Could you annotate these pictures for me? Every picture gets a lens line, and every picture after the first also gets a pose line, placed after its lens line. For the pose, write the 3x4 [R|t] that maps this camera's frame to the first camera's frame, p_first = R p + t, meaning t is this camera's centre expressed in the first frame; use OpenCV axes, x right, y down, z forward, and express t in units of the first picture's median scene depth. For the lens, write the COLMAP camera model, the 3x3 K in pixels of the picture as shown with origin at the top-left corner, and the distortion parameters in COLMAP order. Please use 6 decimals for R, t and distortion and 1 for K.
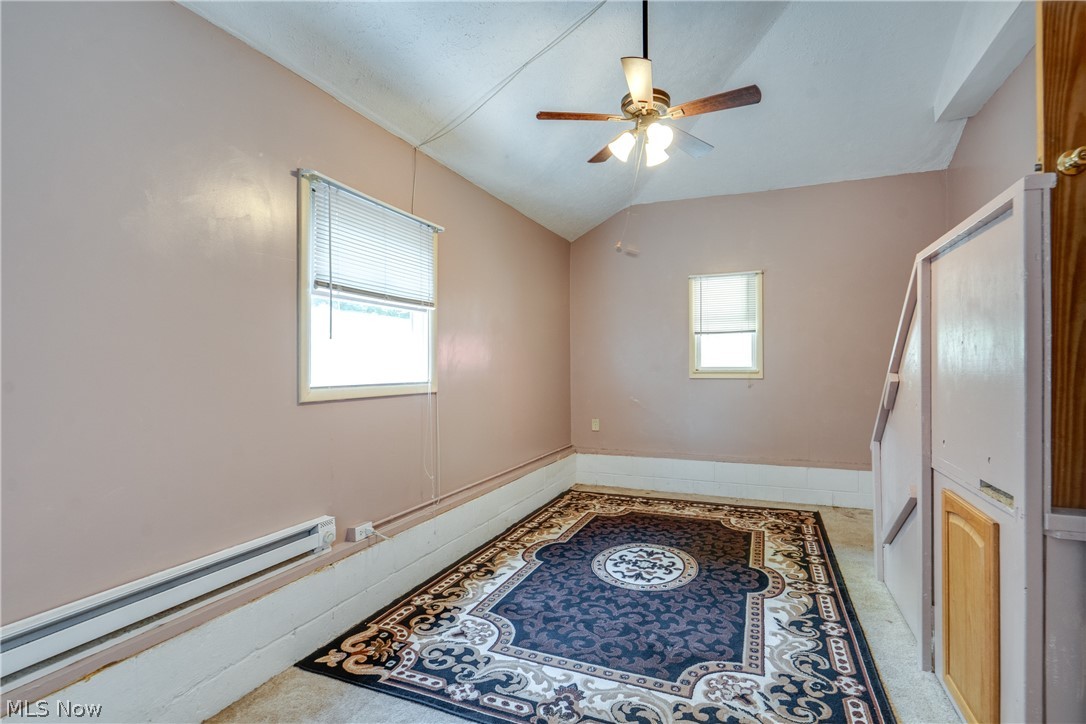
lens RADIAL K [[492.9, 0, 540.4], [0, 492.9, 364.2], [0, 0, 1]] dist [-0.002057, 0.000424]
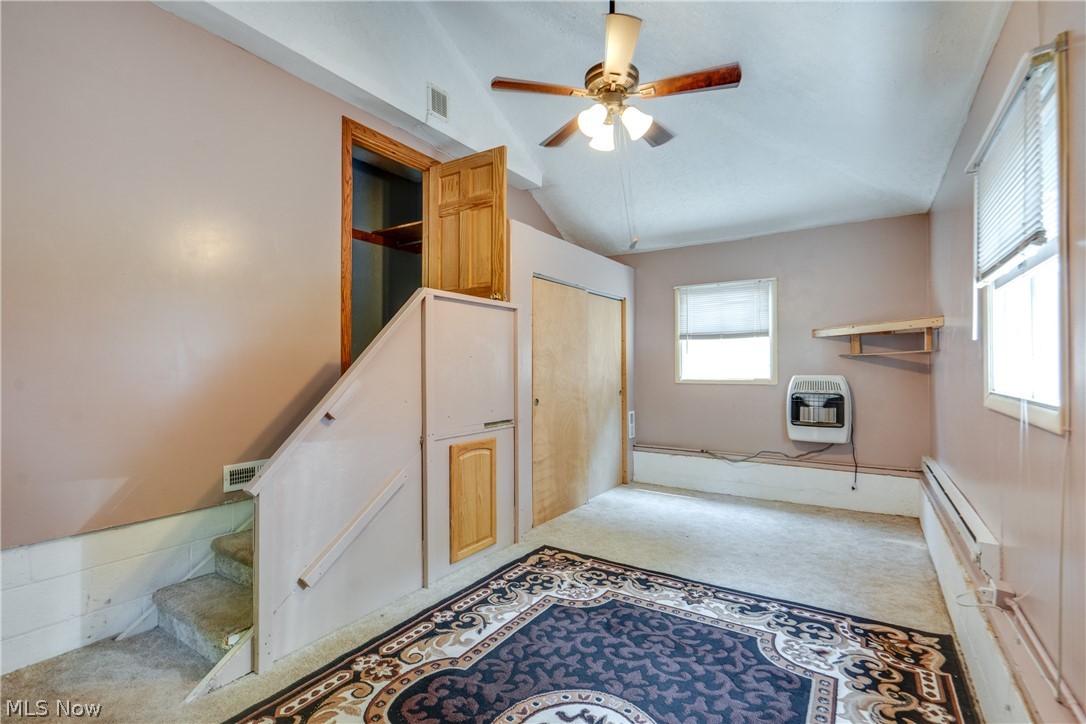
lens RADIAL K [[492.9, 0, 540.4], [0, 492.9, 364.2], [0, 0, 1]] dist [-0.002057, 0.000424]
pose [[-0.987391, 0.006922, 0.158149, 0.217010], [0.005638, 0.999947, -0.008565, 0.000275], [-0.158200, -0.007566, -0.987378, 2.053872]]
